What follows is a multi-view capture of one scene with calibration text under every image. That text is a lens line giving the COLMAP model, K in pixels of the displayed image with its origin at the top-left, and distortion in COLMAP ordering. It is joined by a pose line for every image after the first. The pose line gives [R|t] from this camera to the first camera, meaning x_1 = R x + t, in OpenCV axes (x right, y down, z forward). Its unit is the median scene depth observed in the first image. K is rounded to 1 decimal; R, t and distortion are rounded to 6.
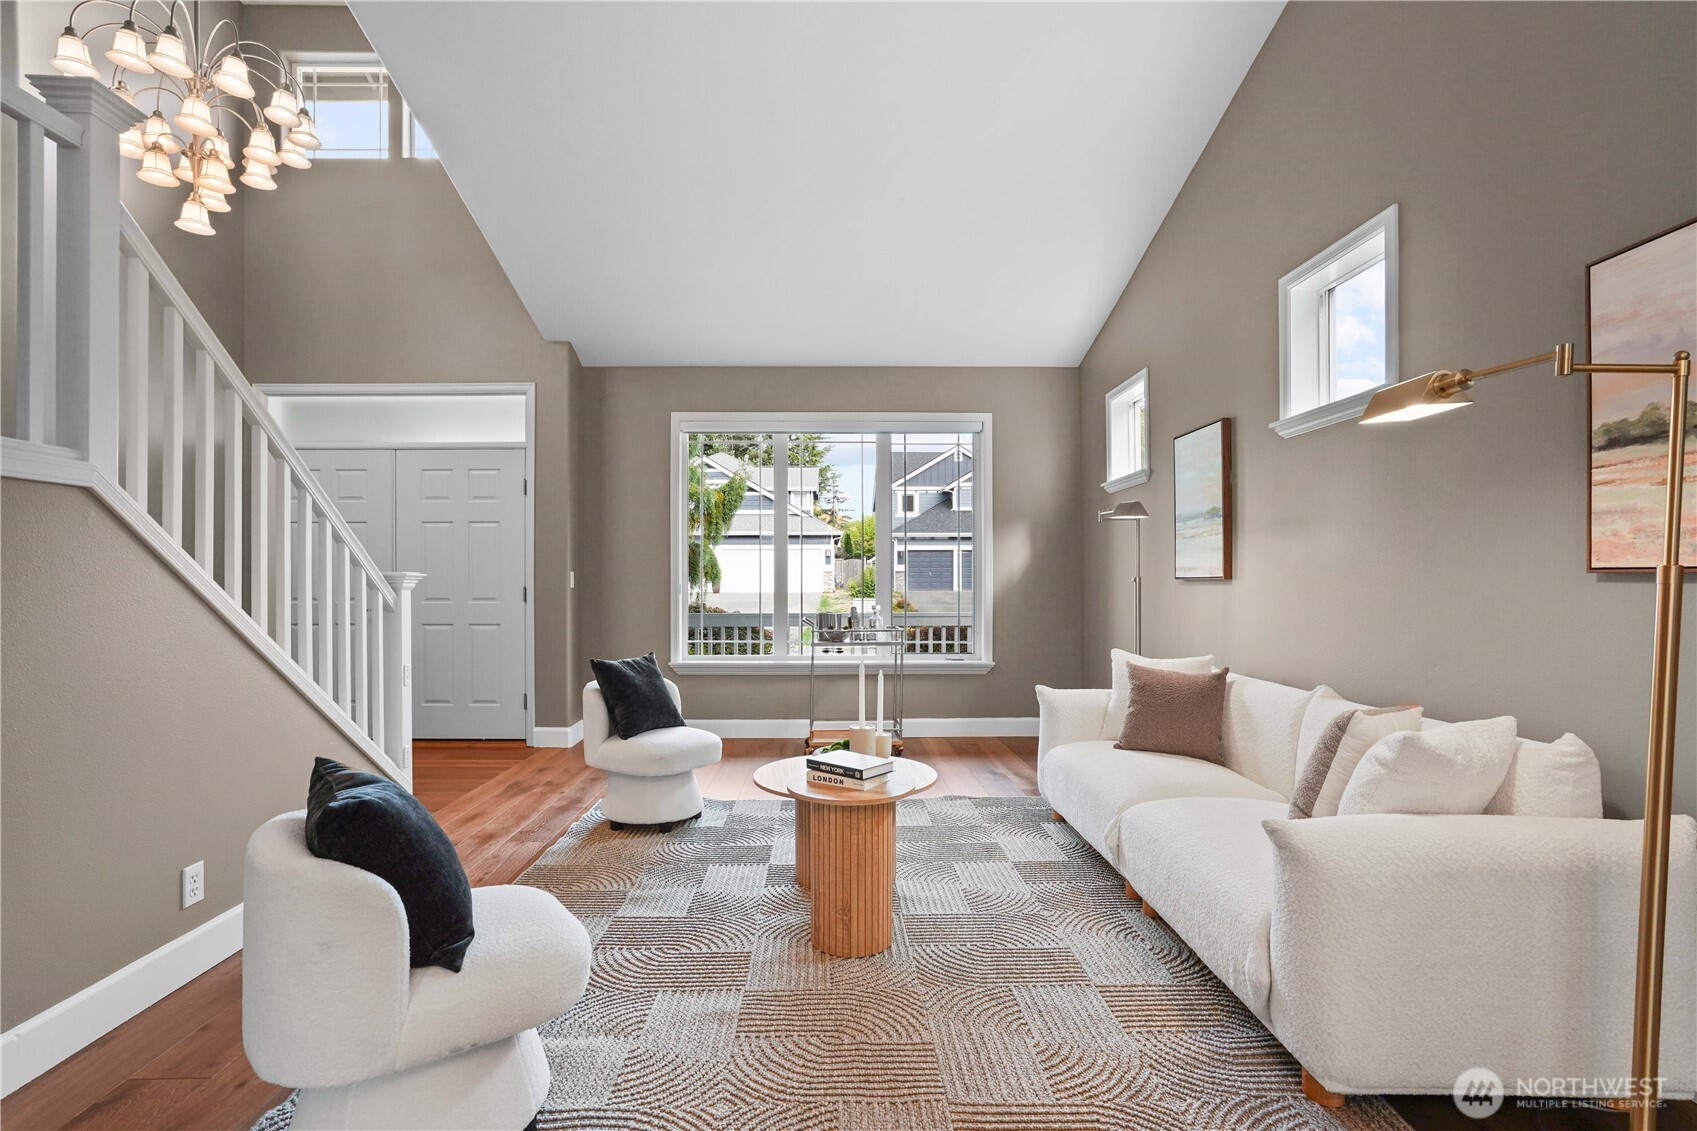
lens RADIAL K [[793.3, 0, 836.6], [0, 793.3, 581.7], [0, 0, 1]] dist [-0.021363, 0.002462]
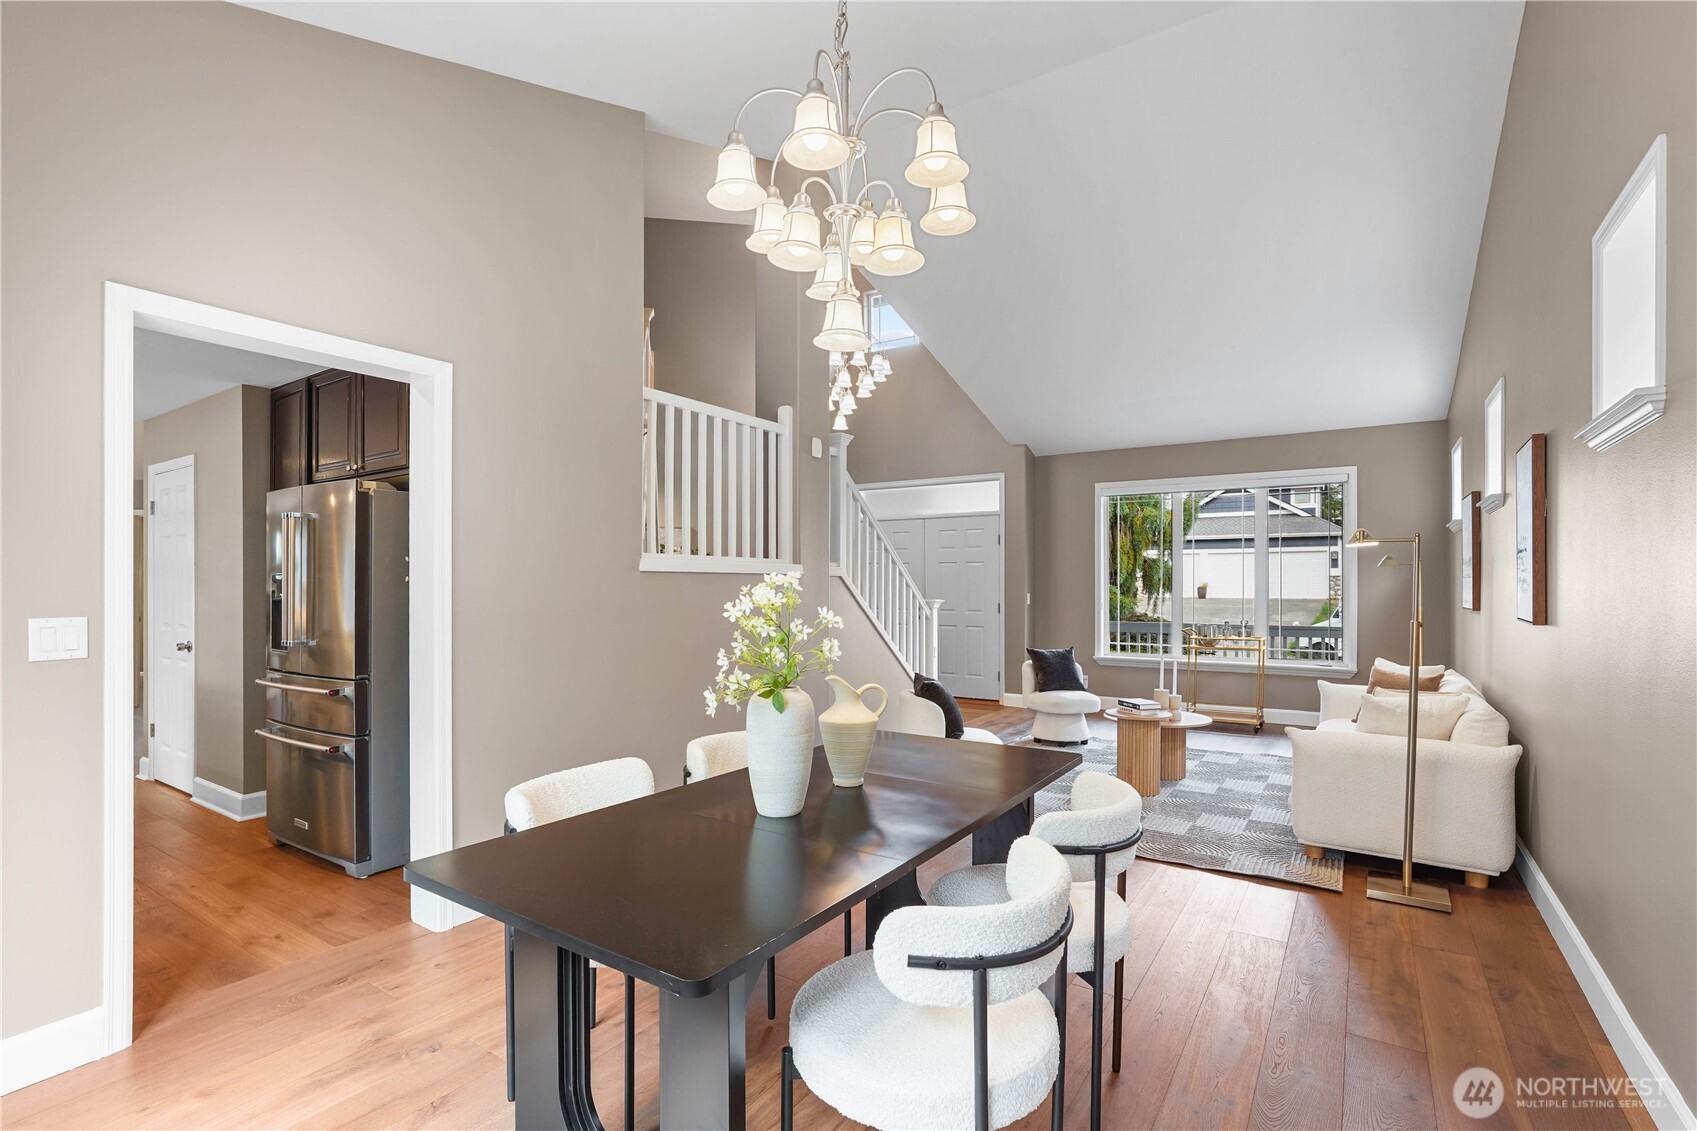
lens RADIAL K [[793.3, 0, 846.7], [0, 793.3, 579.6], [0, 0, 1]] dist [-0.021363, 0.002462]
pose [[0.831061, -0.000892, -0.556180, 0.321215], [-0.001979, 0.999988, -0.004562, -0.044353], [0.556177, 0.004892, 0.831049, -0.663430]]
